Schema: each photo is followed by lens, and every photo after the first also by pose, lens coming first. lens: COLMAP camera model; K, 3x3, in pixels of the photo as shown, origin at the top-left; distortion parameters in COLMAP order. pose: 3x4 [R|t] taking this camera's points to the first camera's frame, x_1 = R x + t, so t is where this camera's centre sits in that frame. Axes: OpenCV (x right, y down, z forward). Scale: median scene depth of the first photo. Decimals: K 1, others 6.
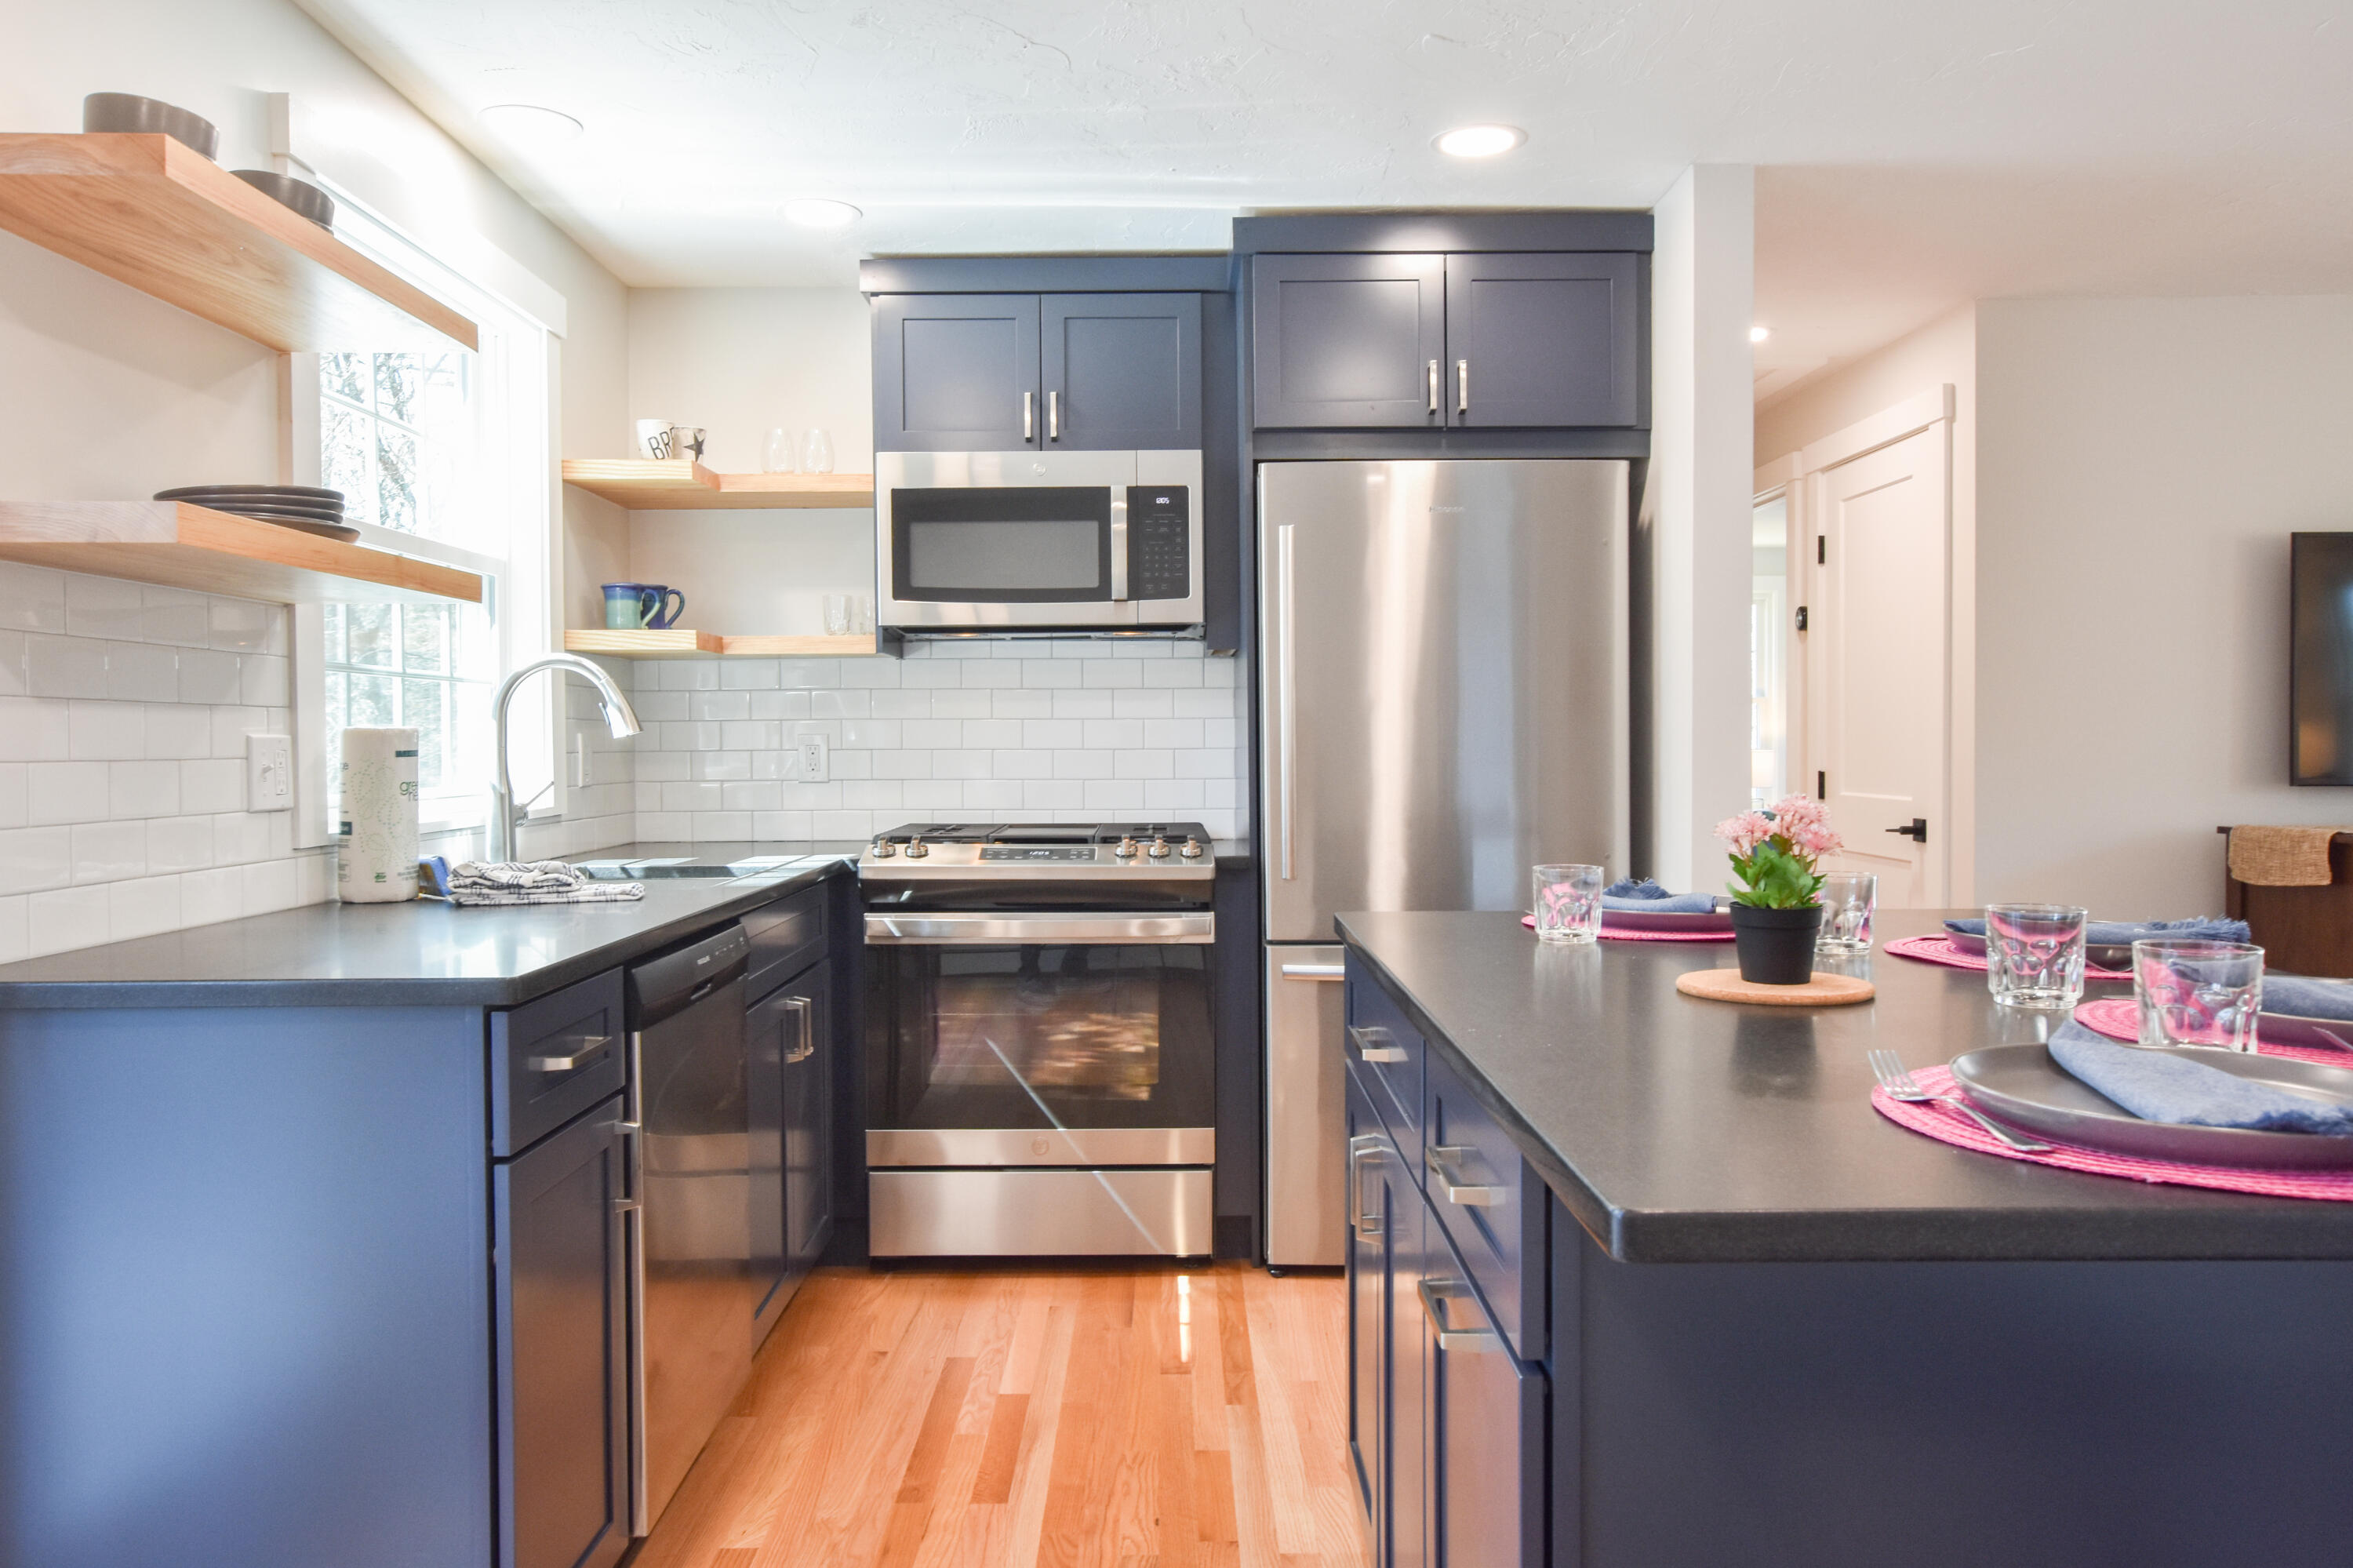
lens RADIAL K [[1703.1, 0, 1176.5], [0, 1703.1, 784.0], [0, 0, 1]] dist [-0.002546, 0.006270]
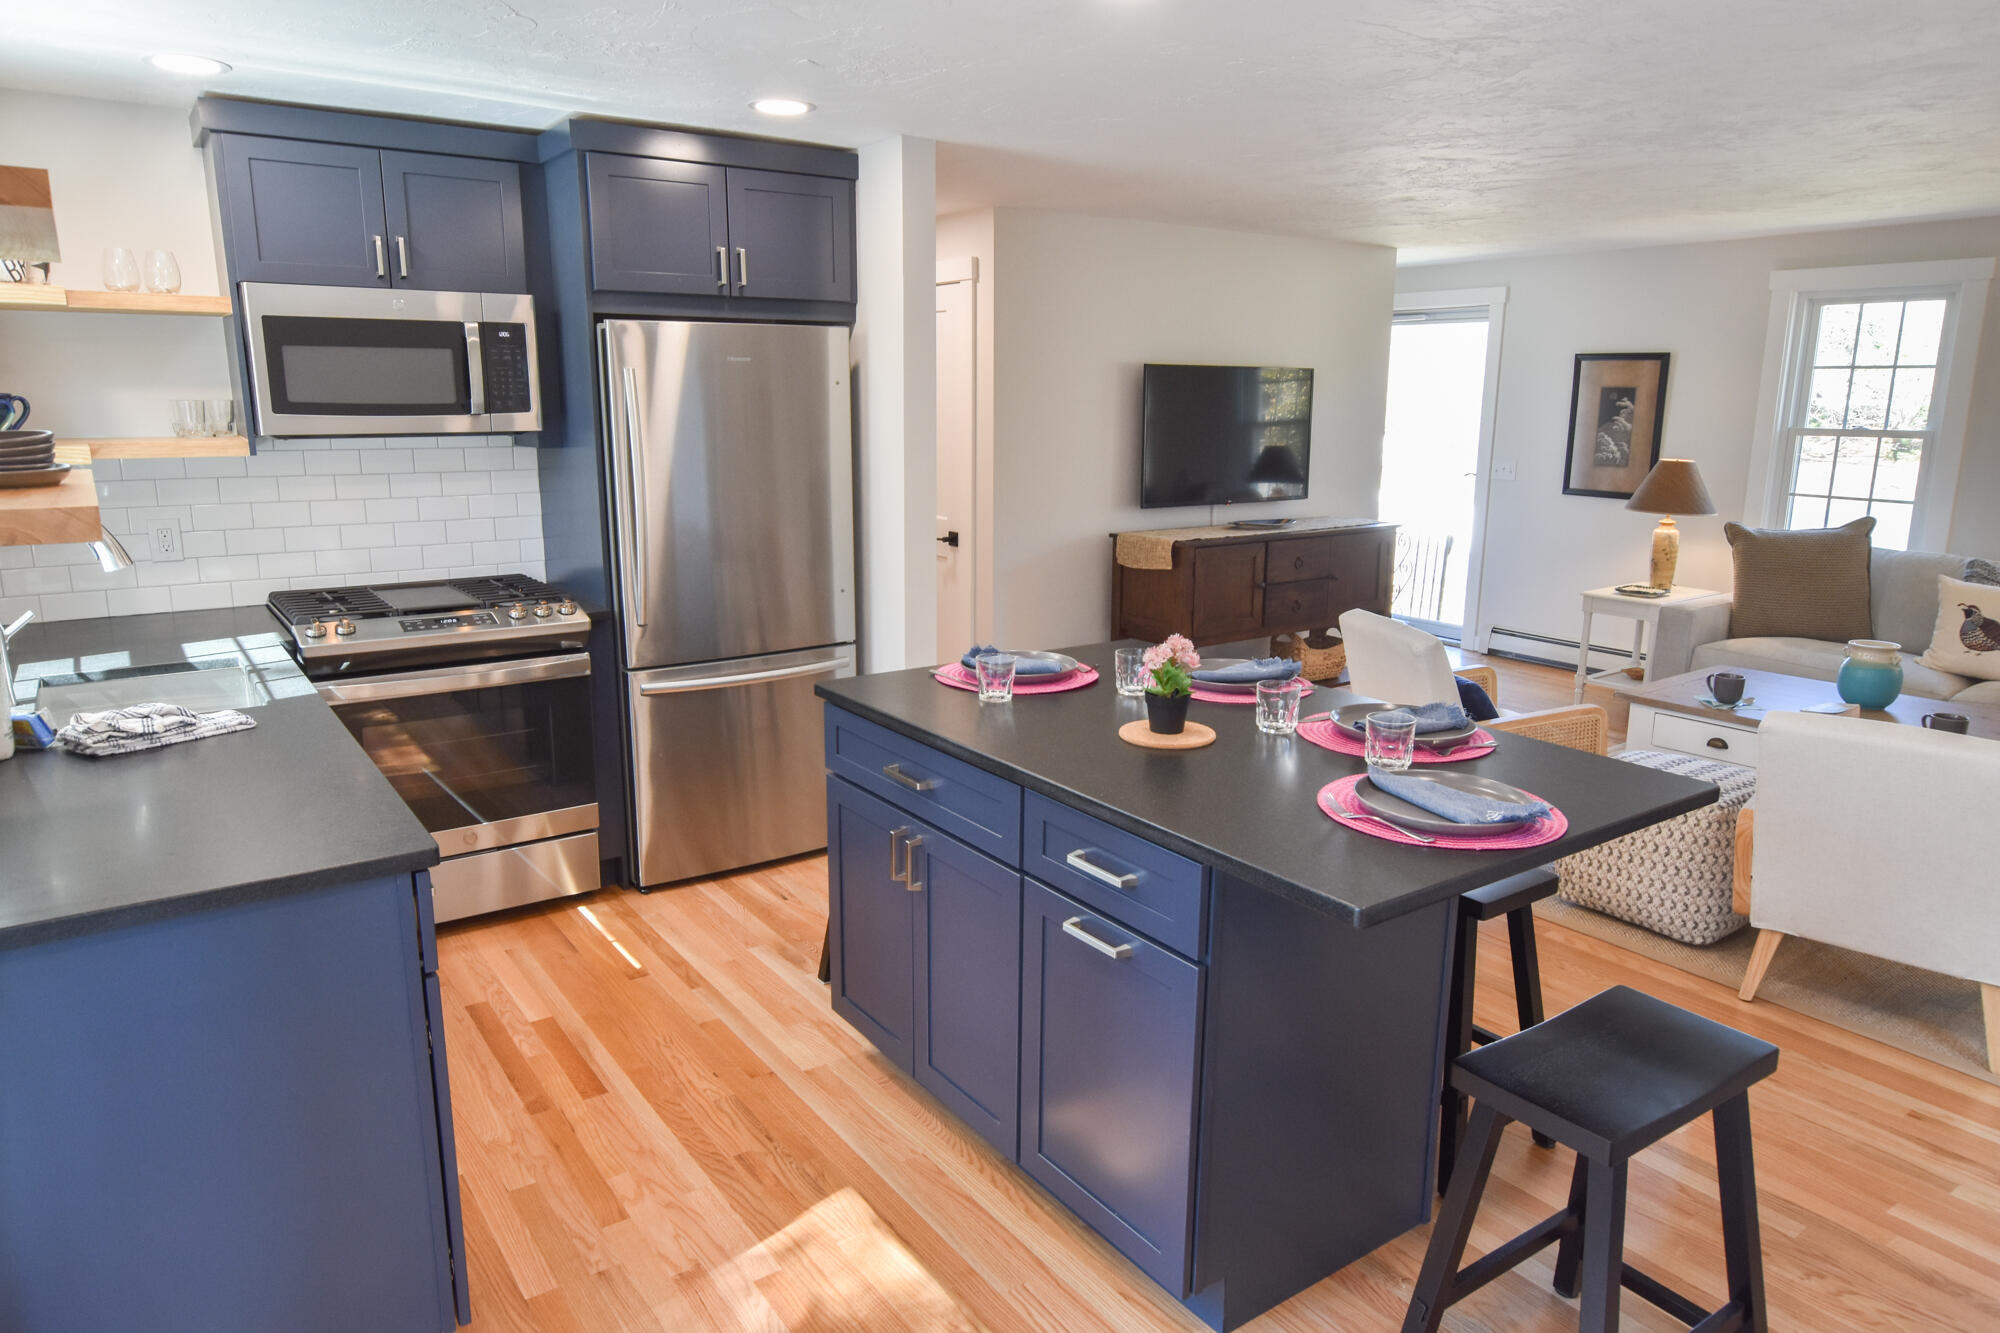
lens RADIAL K [[1281.7, 0, 1000.0], [0, 1281.7, 666.5], [0, 0, 1]] dist [-0.002480, 0.000068]
pose [[0.819086, -0.111189, 0.562793, -0.289556], [0.002601, 0.981747, 0.190176, -0.109916], [-0.573666, -0.154307, 0.804424, -0.027990]]
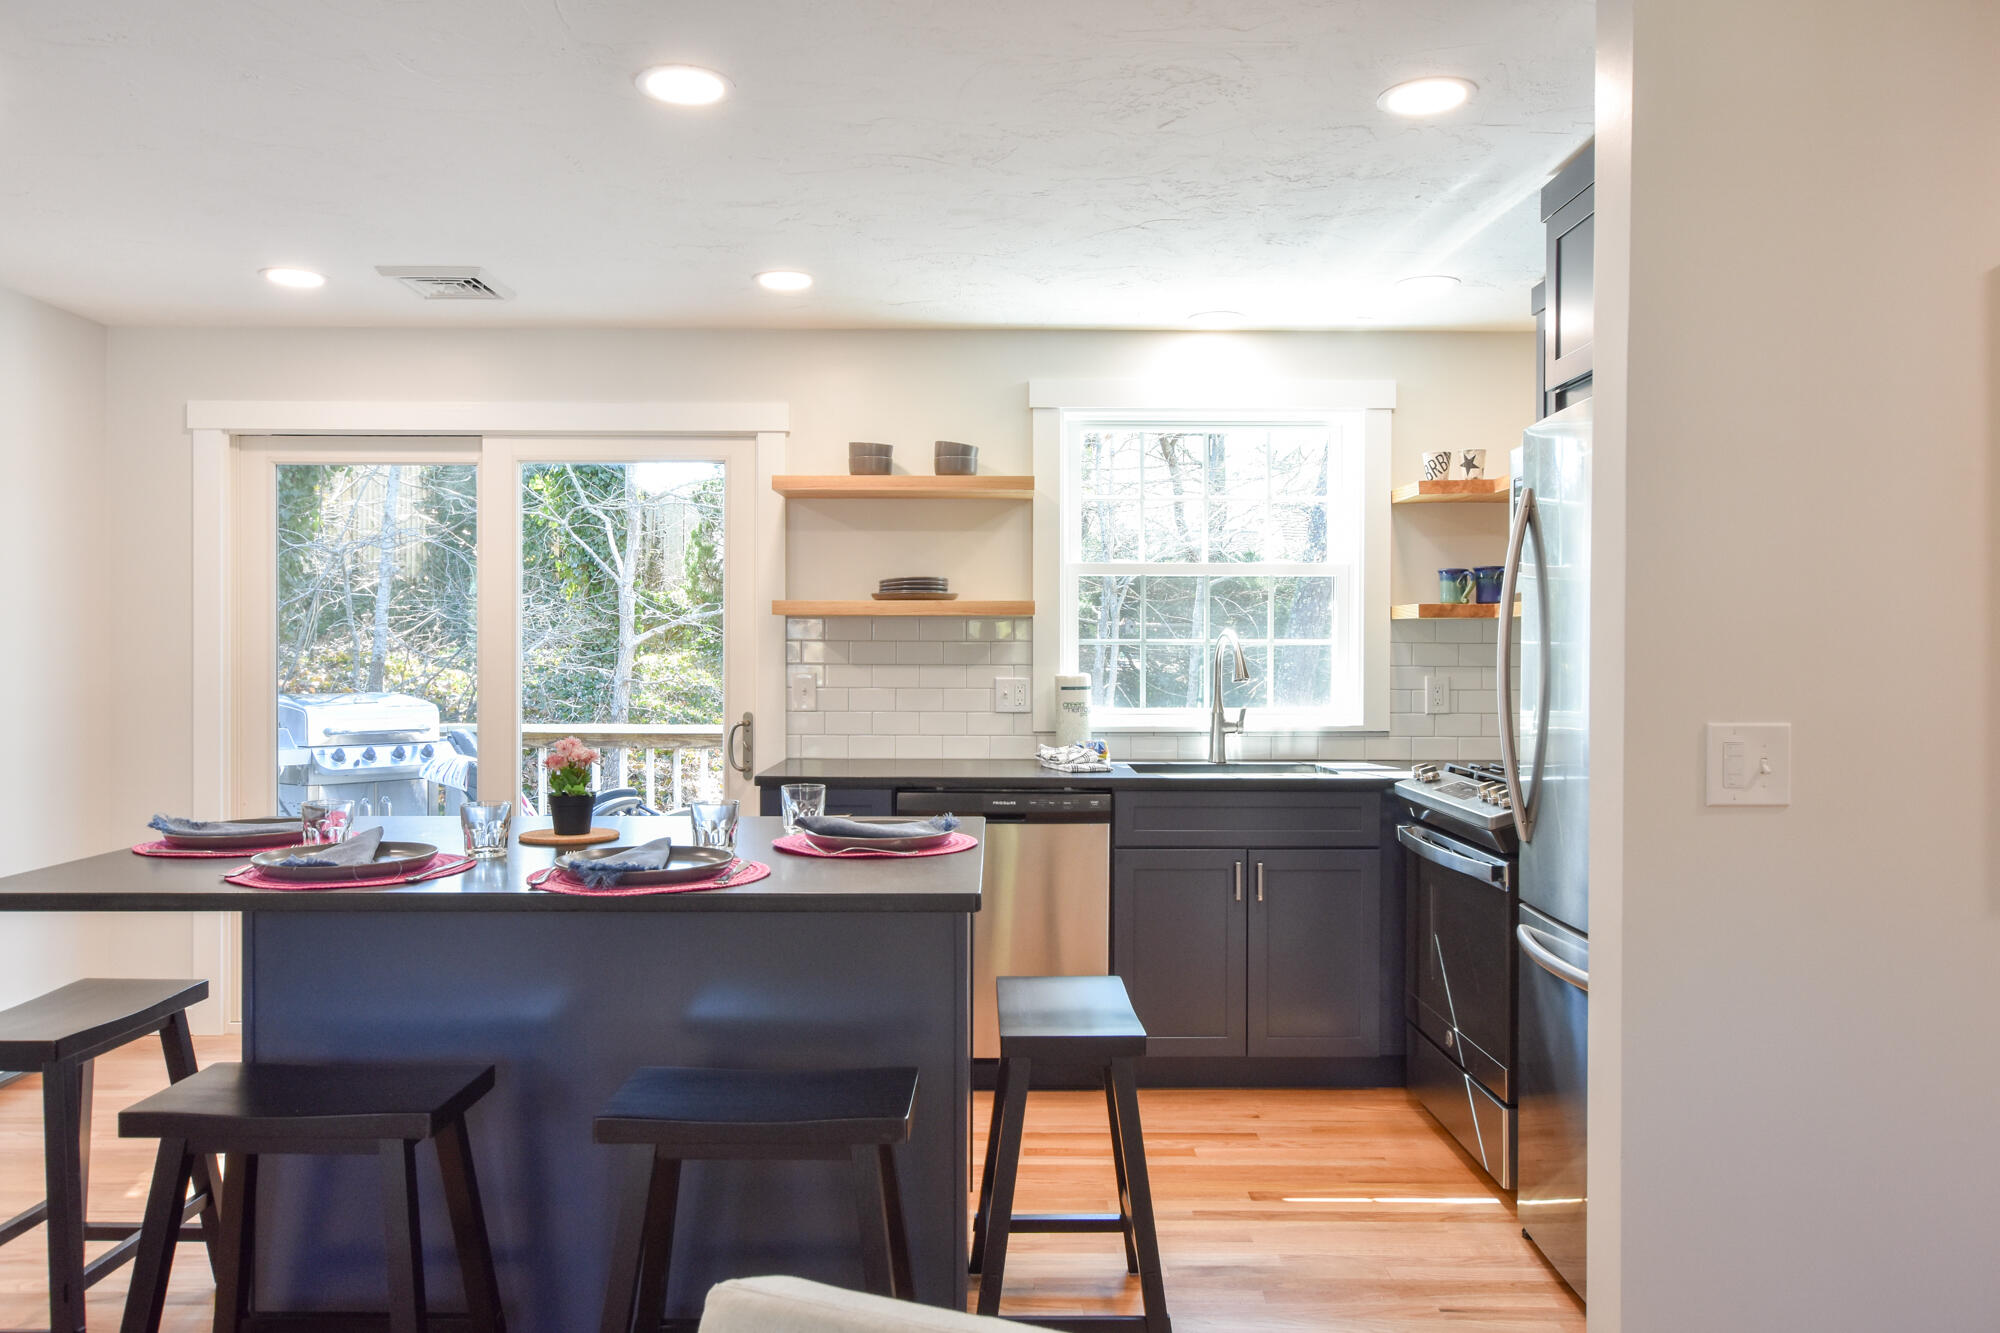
lens RADIAL K [[1447.5, 0, 1000.0], [0, 1447.5, 666.5], [0, 0, 1]] dist [-0.002546, 0.006270]
pose [[-0.013153, 0.019706, -0.999719, 0.912195], [-0.027476, 0.999421, 0.020062, -0.055359], [0.999536, 0.027732, -0.012604, 0.692930]]
